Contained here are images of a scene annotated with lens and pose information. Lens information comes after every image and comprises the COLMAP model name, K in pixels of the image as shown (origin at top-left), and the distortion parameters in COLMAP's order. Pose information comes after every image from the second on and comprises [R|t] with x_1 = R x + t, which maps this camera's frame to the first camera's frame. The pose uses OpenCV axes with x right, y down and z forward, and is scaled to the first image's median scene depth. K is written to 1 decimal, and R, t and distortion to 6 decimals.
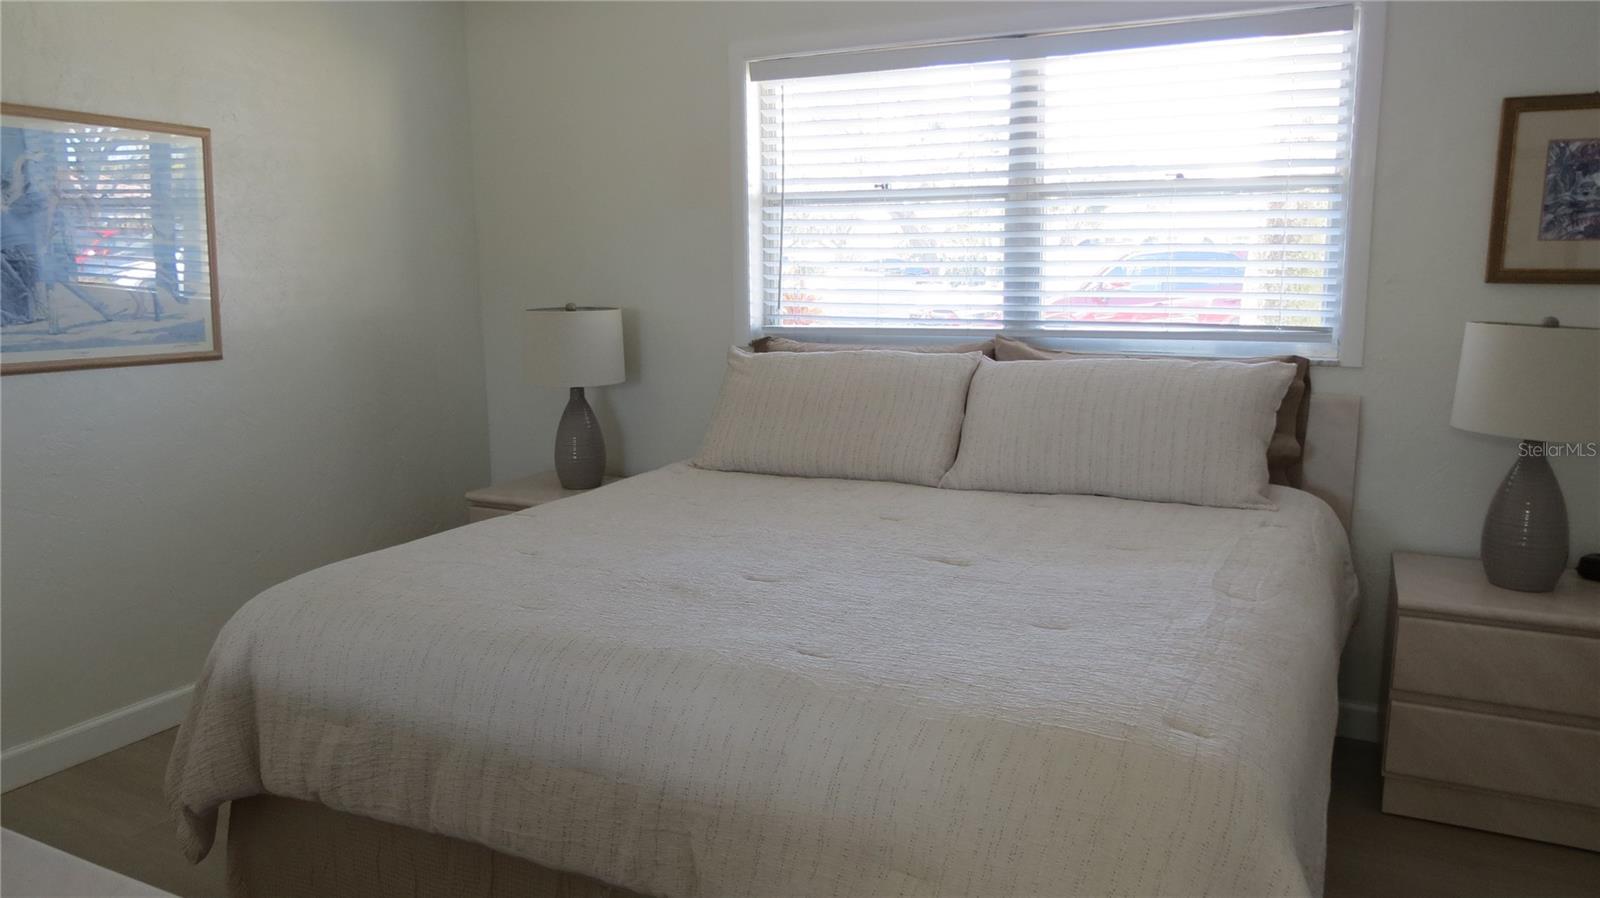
lens RADIAL K [[1143.7, 0, 804.9], [0, 1143.7, 455.8], [0, 0, 1]] dist [-0.036958, 0.025128]
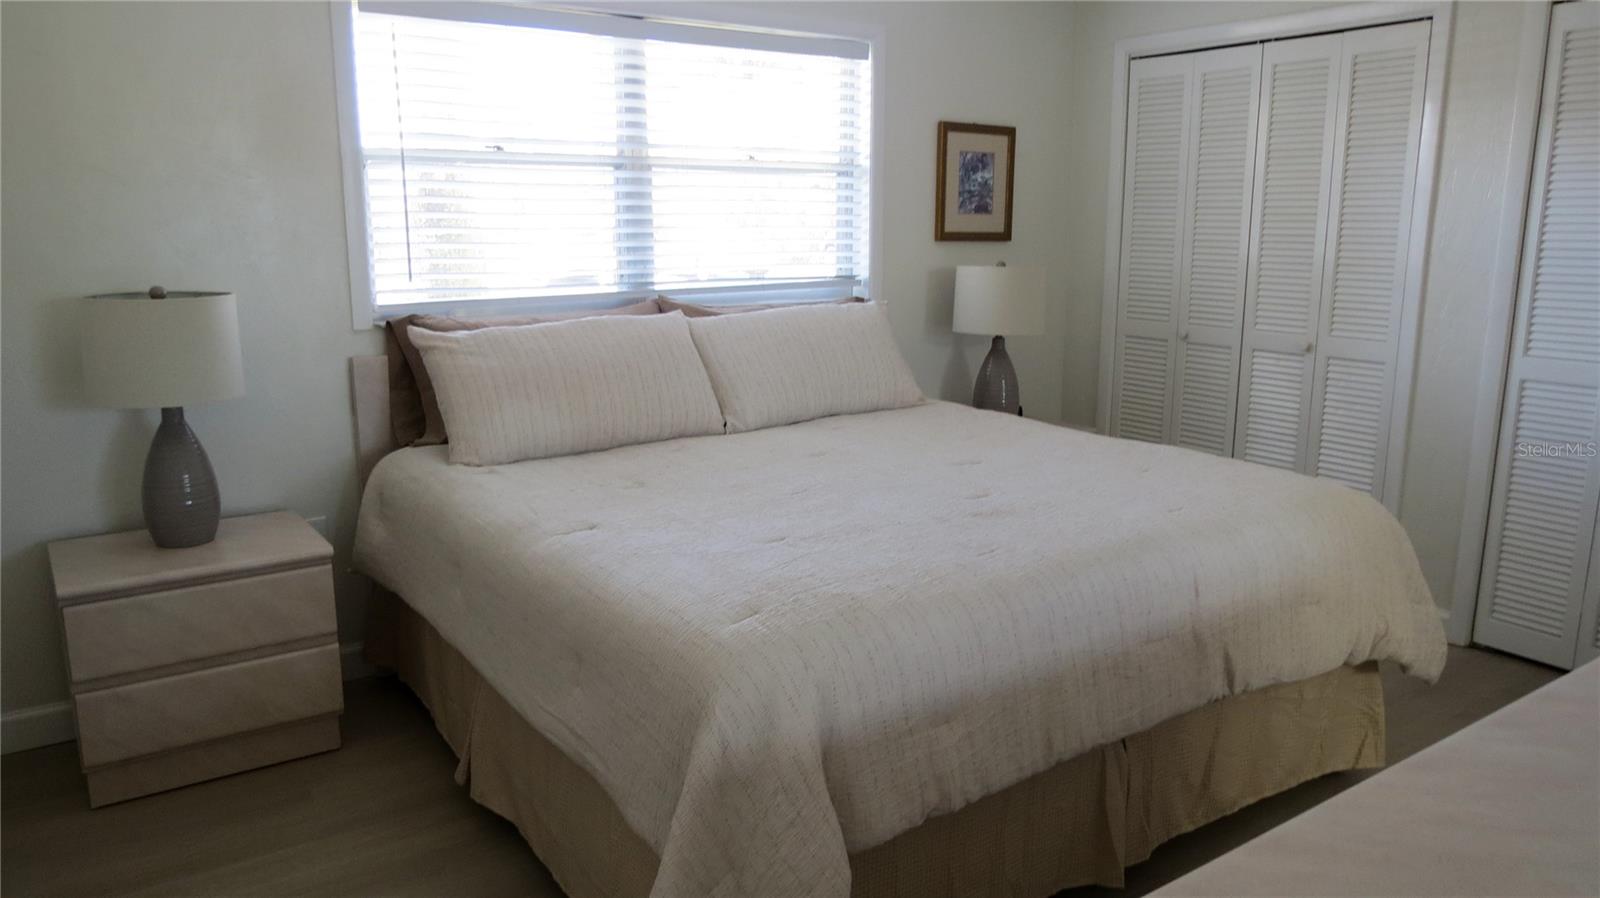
lens RADIAL K [[1143.7, 0, 808.7], [0, 1143.7, 445.4], [0, 0, 1]] dist [-0.036958, 0.025128]
pose [[0.461691, -0.162738, 0.871985, -0.728856], [0.146969, 0.983474, 0.105730, -0.059483], [-0.874781, 0.079340, 0.477978, 0.368442]]
